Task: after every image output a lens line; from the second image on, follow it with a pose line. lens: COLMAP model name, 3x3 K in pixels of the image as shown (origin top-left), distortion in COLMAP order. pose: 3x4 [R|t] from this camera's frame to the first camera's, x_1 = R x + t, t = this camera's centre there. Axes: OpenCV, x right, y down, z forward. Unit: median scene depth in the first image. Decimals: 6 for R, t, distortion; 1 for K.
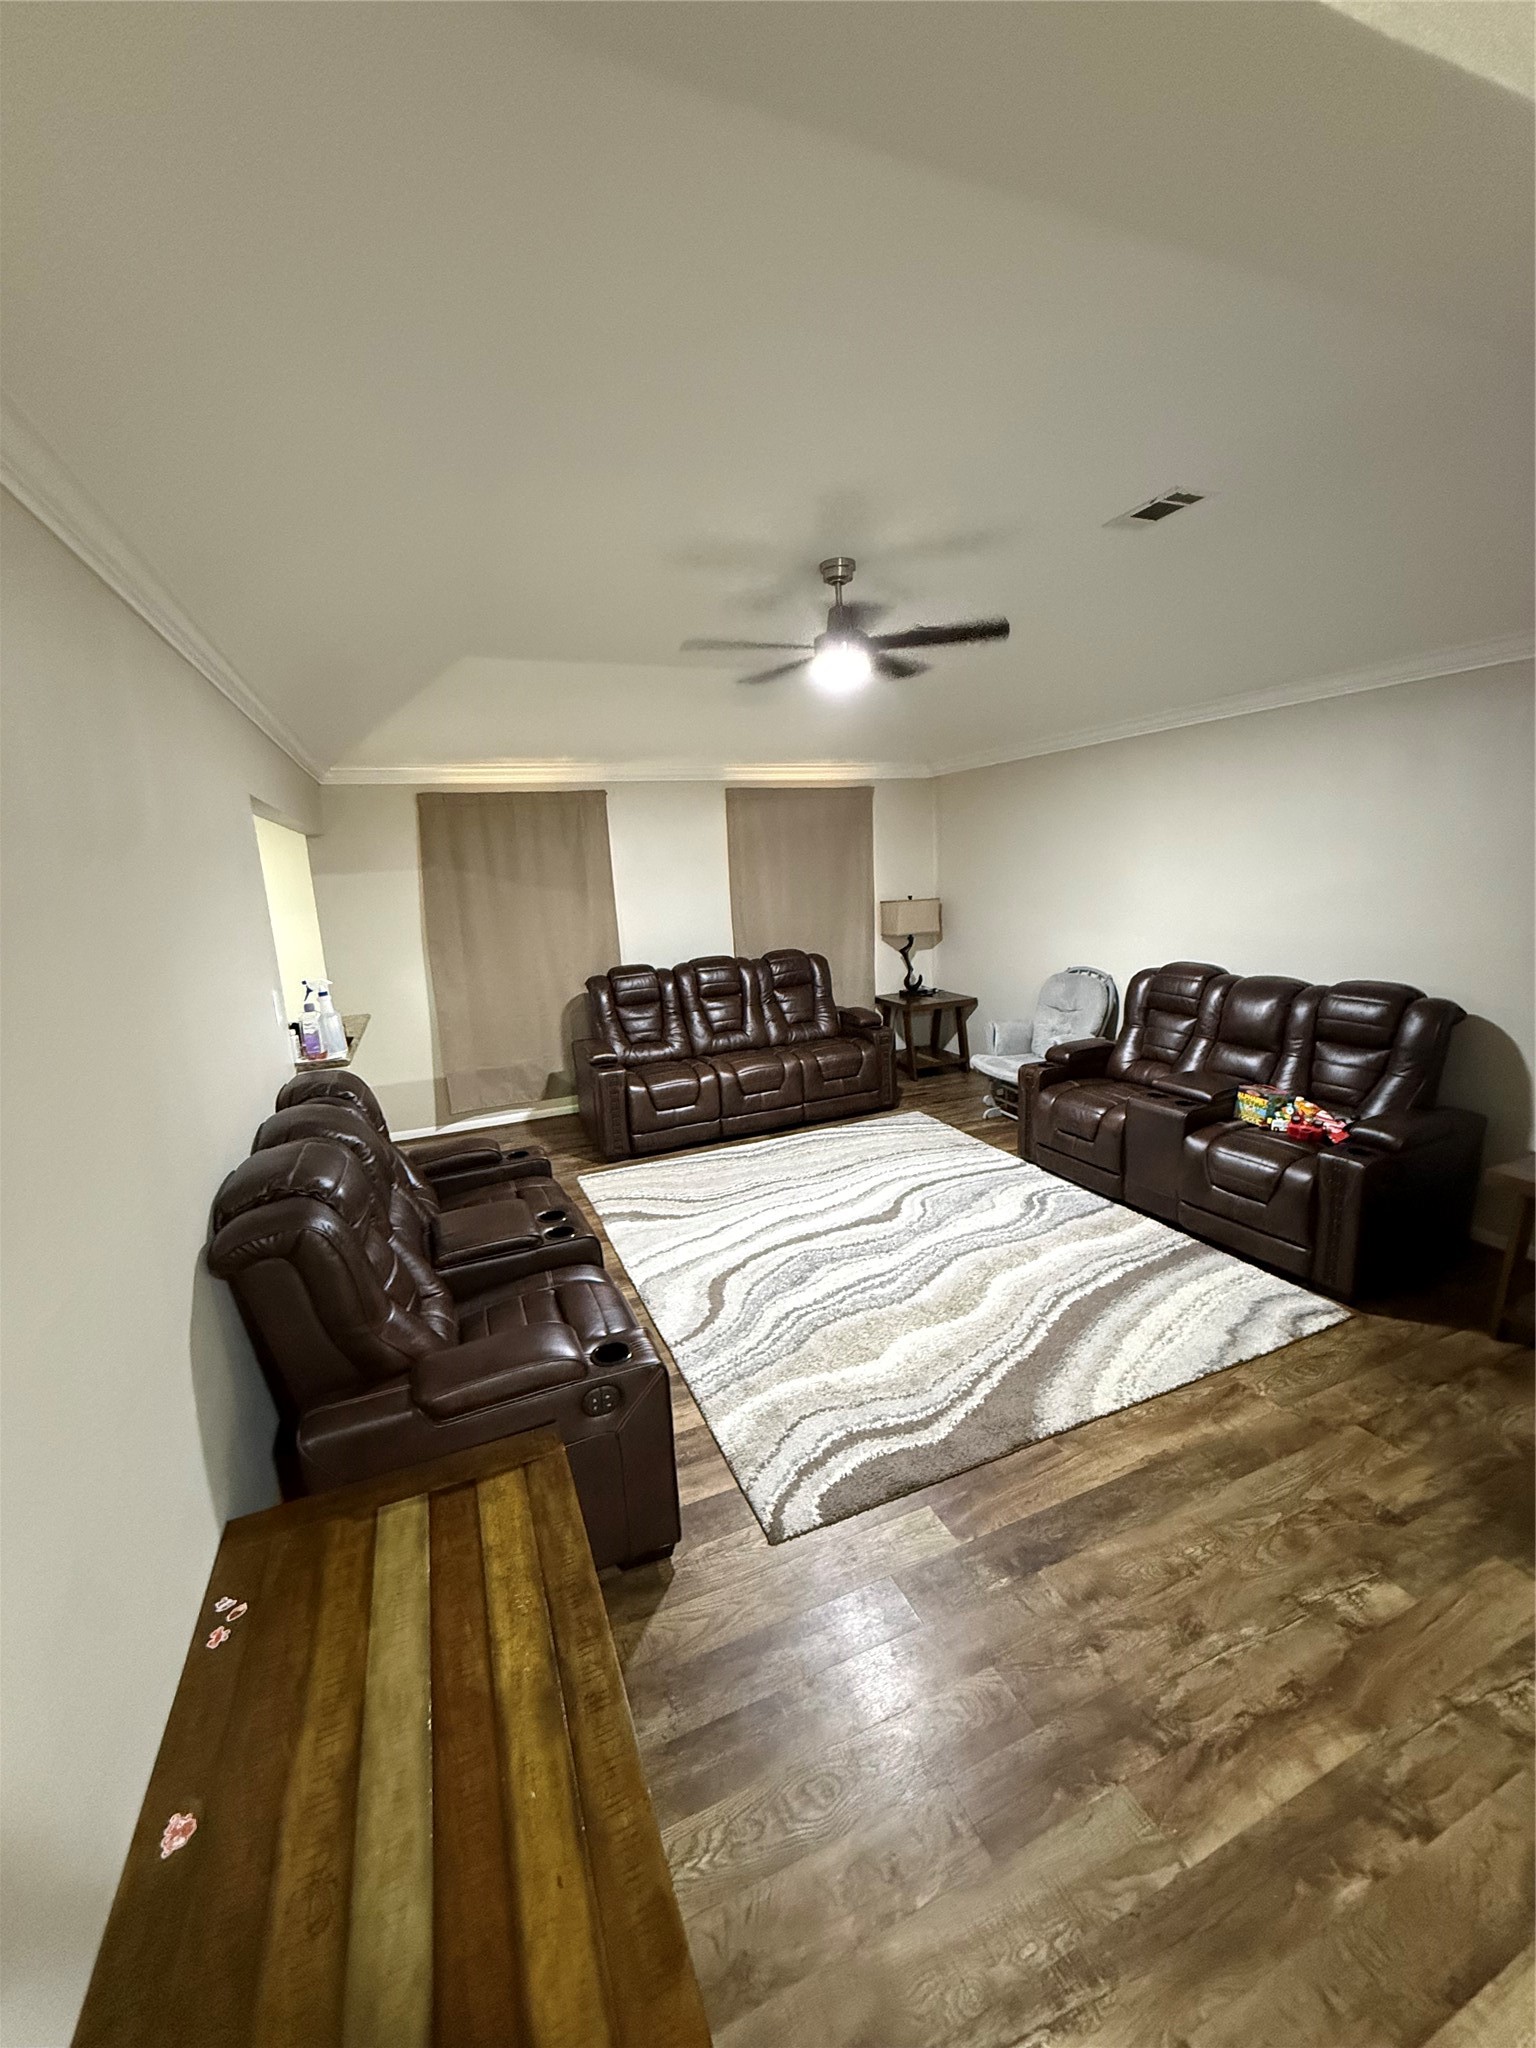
lens RADIAL K [[813.6, 0, 760.5], [0, 813.6, 1018.5], [0, 0, 1]] dist [-0.000024, 0.000742]
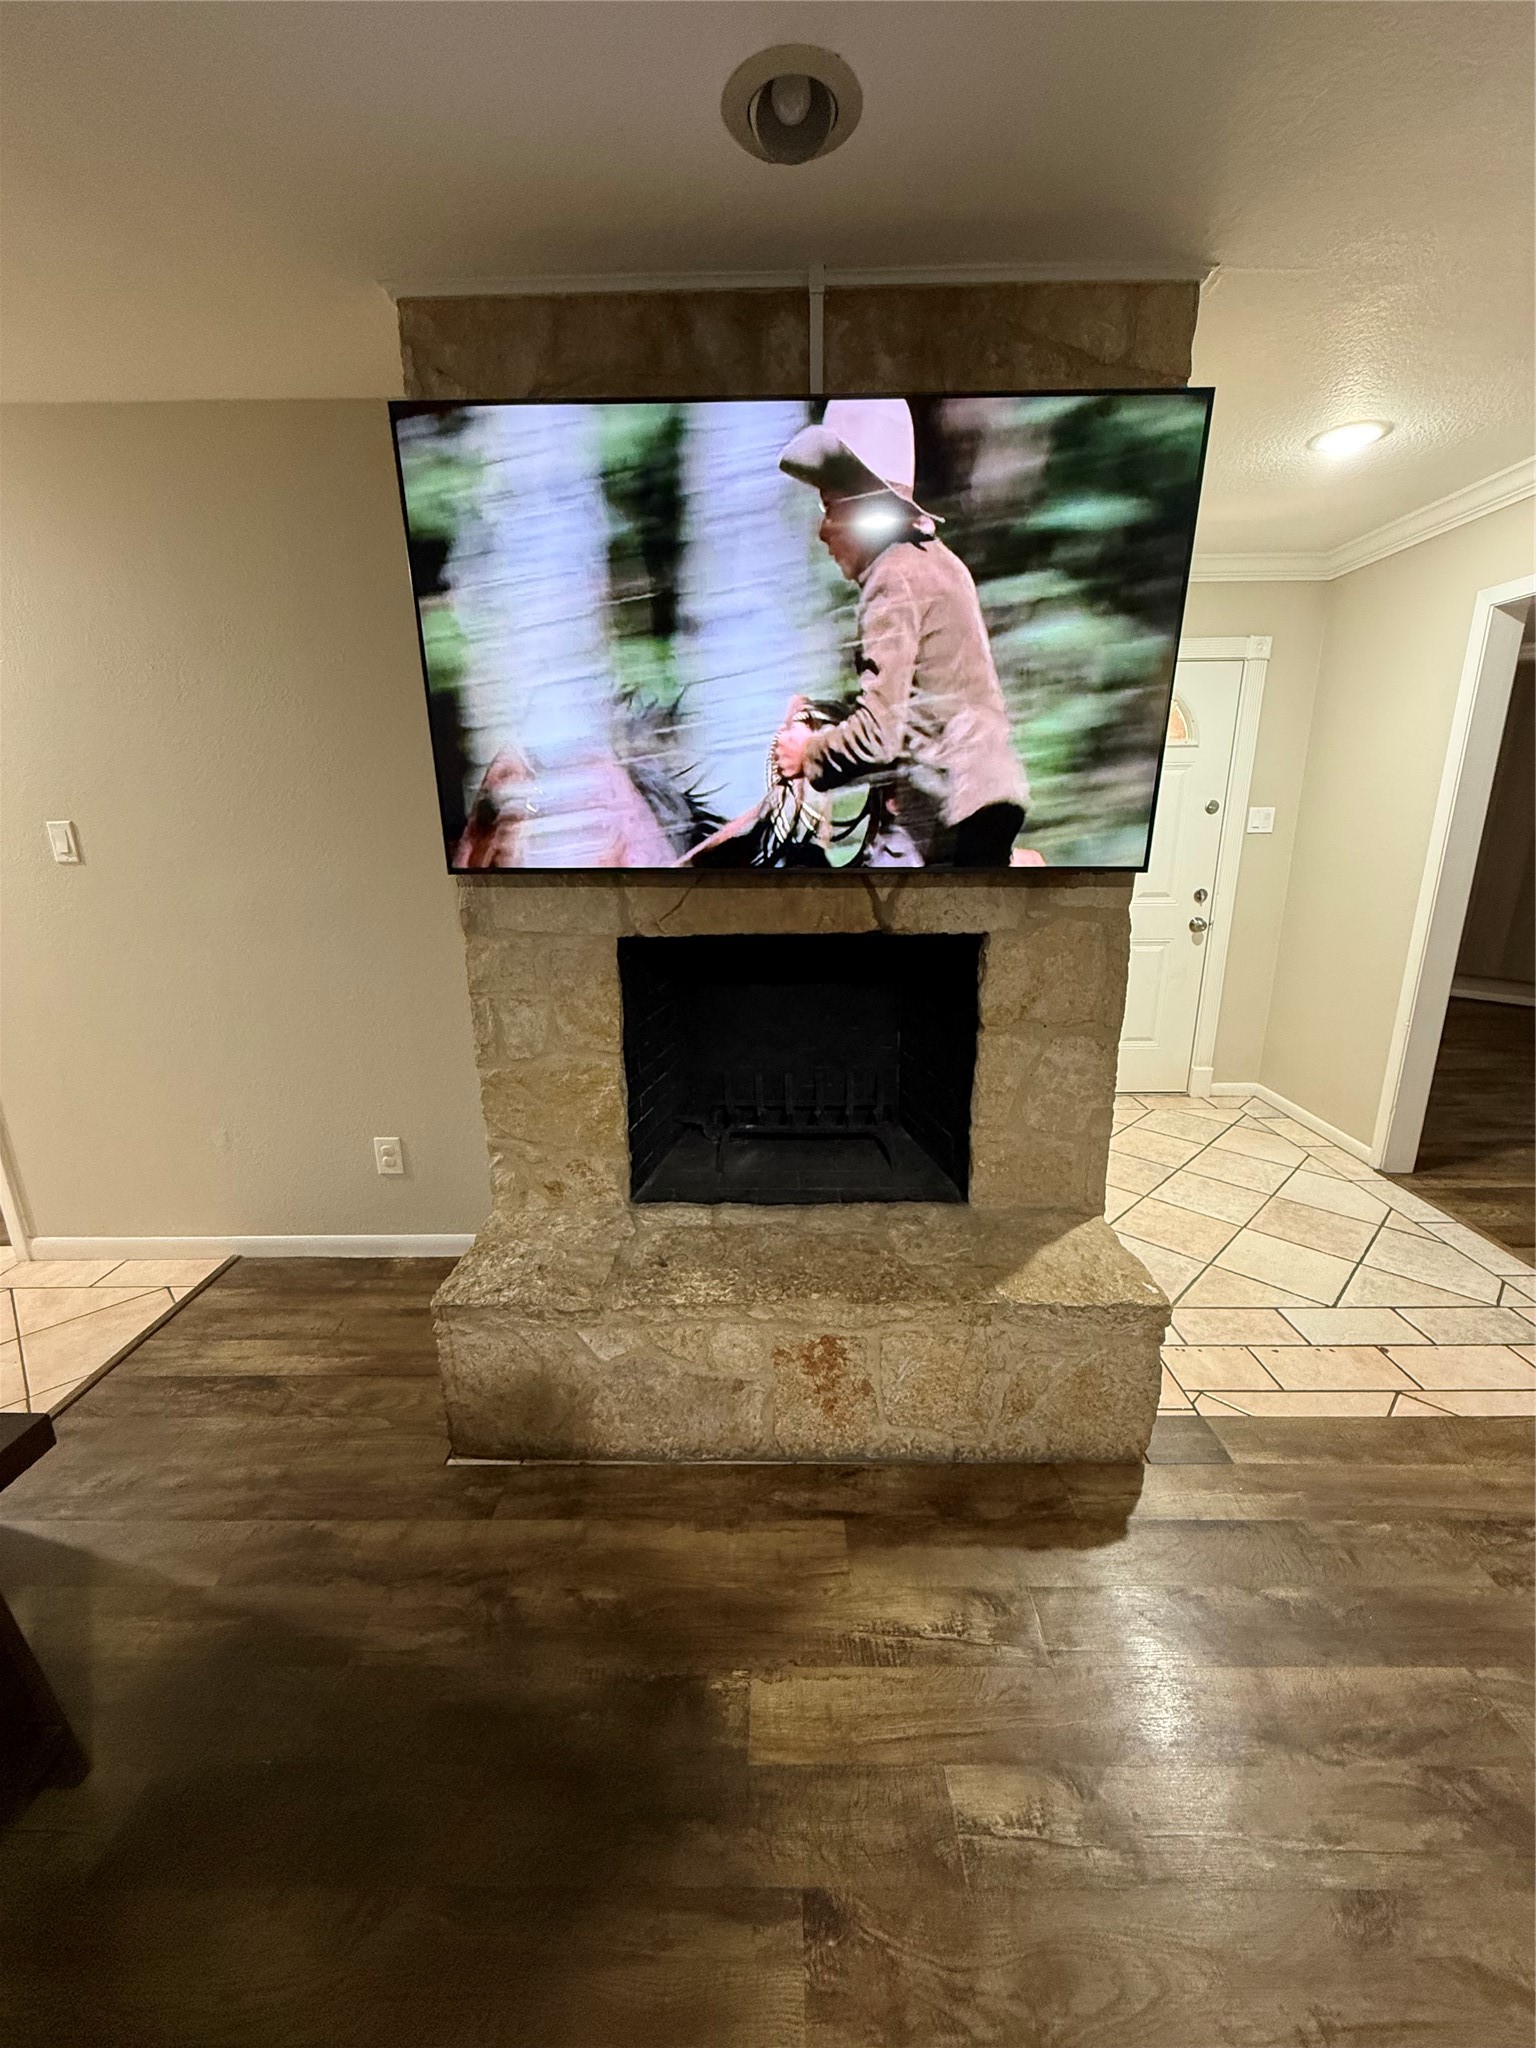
lens RADIAL K [[813.6, 0, 771.8], [0, 813.6, 1016.3], [0, 0, 1]] dist [-0.000024, 0.000742]
pose [[-0.919929, -0.037390, 0.390298, 0.434581], [0.132195, 0.907579, 0.398529, -0.069529], [-0.369127, 0.418214, -0.829965, 0.830190]]
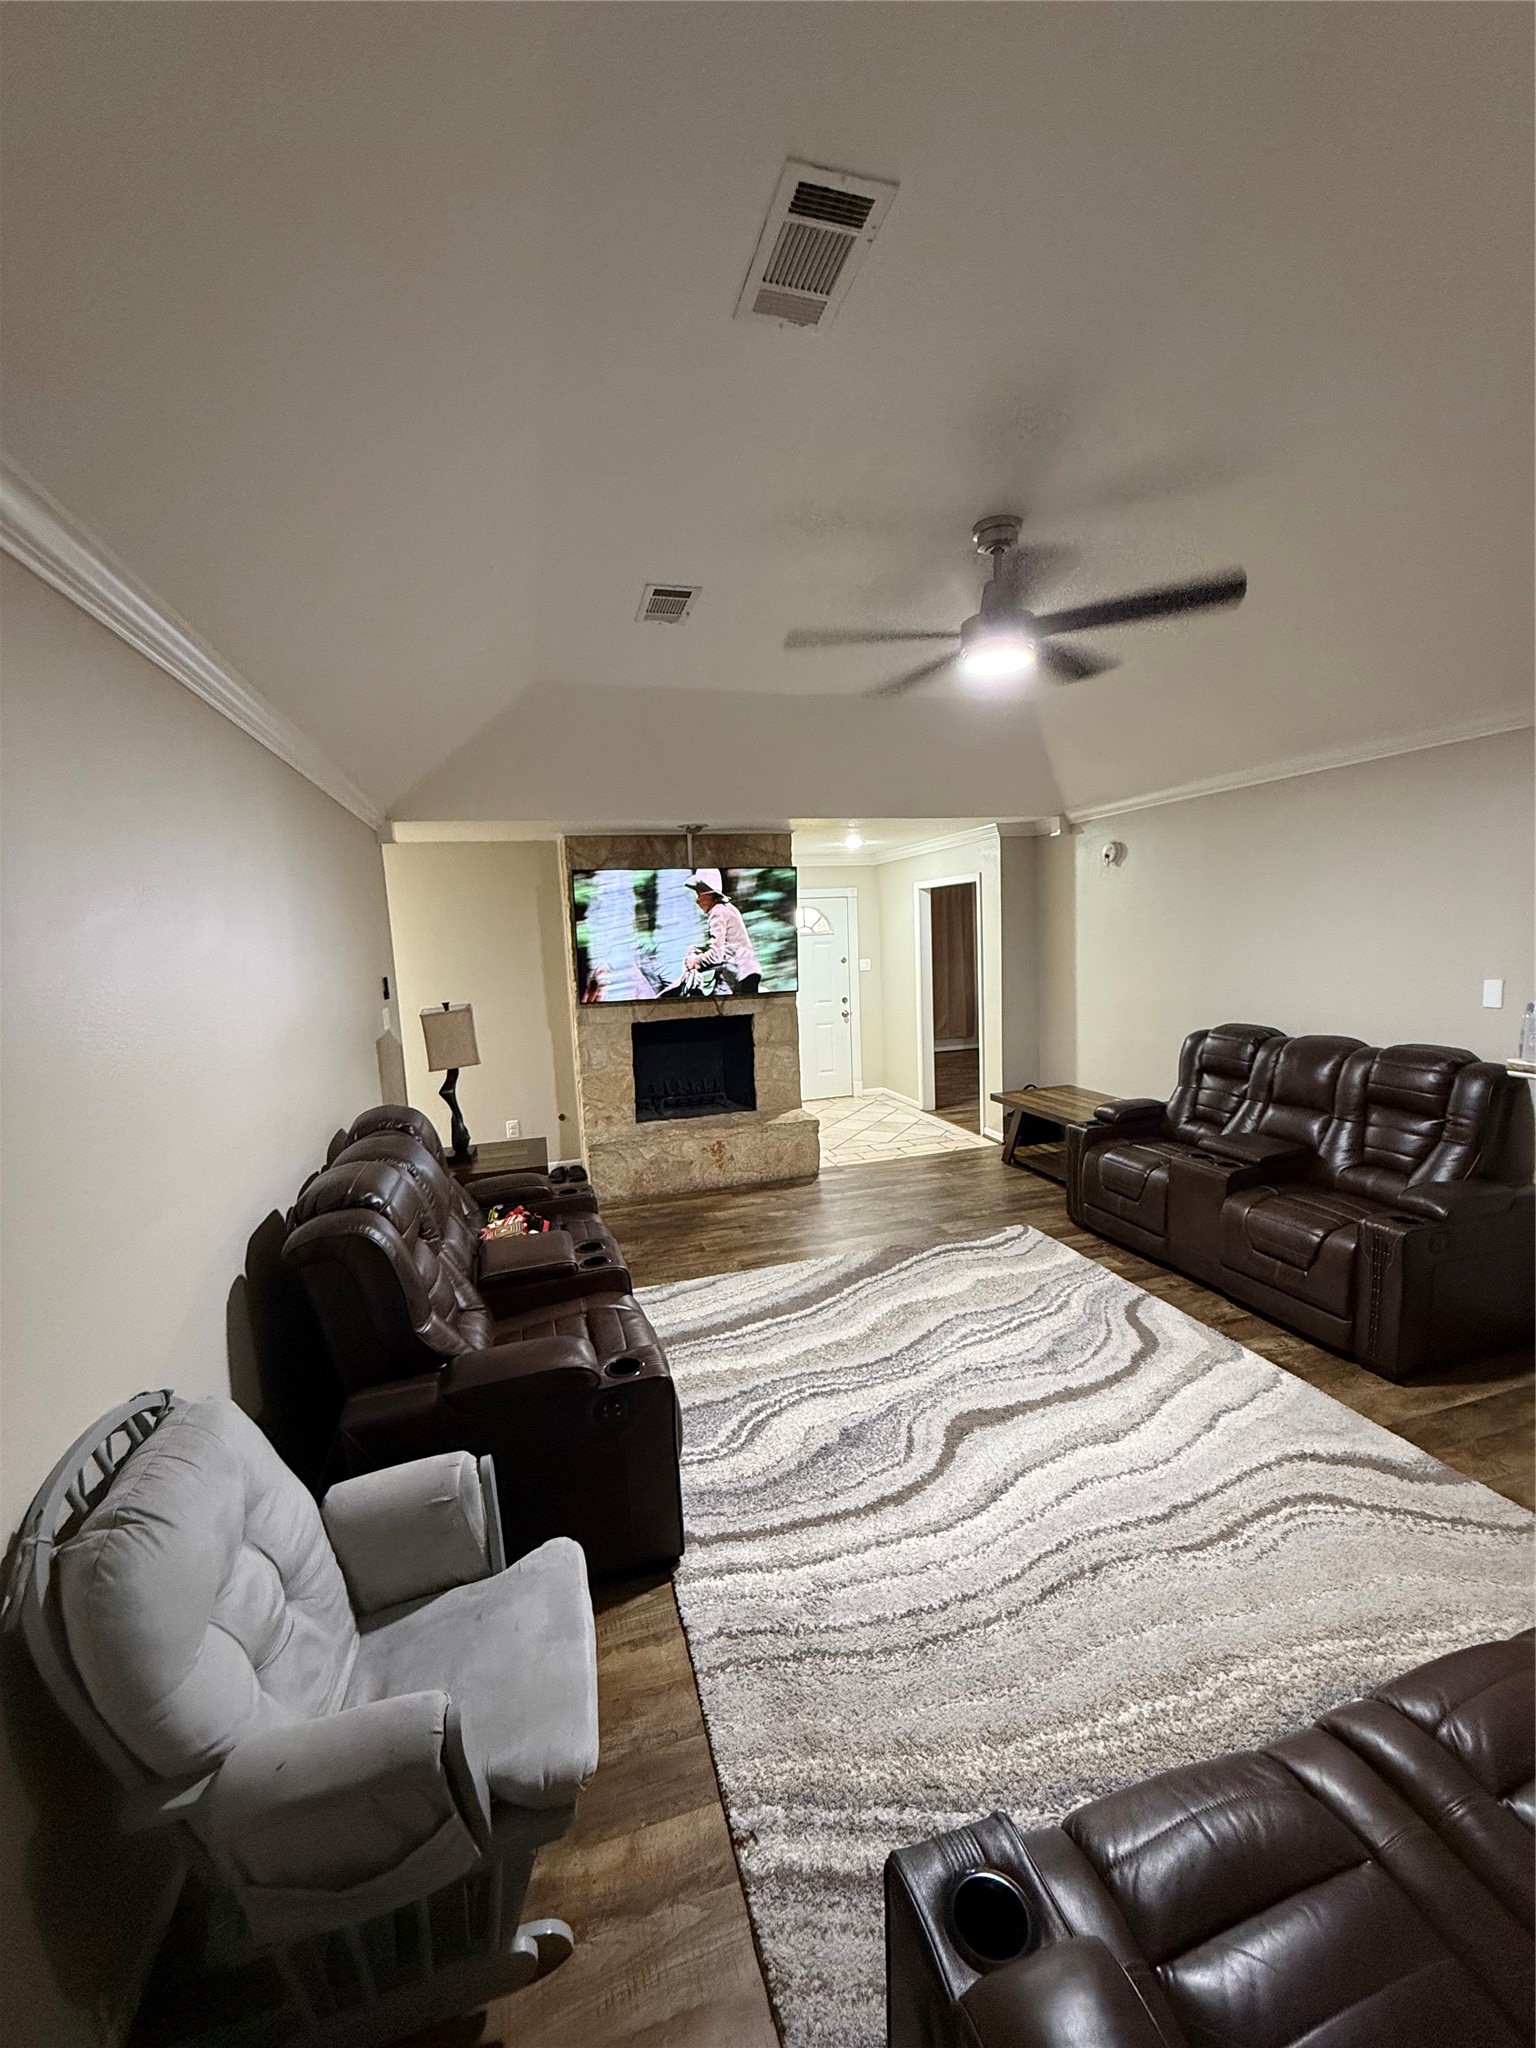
lens RADIAL K [[813.6, 0, 772.9], [0, 813.6, 1031.5], [0, 0, 1]] dist [-0.000024, 0.000742]
pose [[-0.990926, 0.081933, 0.106546, 0.283502], [0.111103, 0.945434, 0.306284, -0.397745], [-0.075638, 0.315343, -0.945959, 2.038930]]
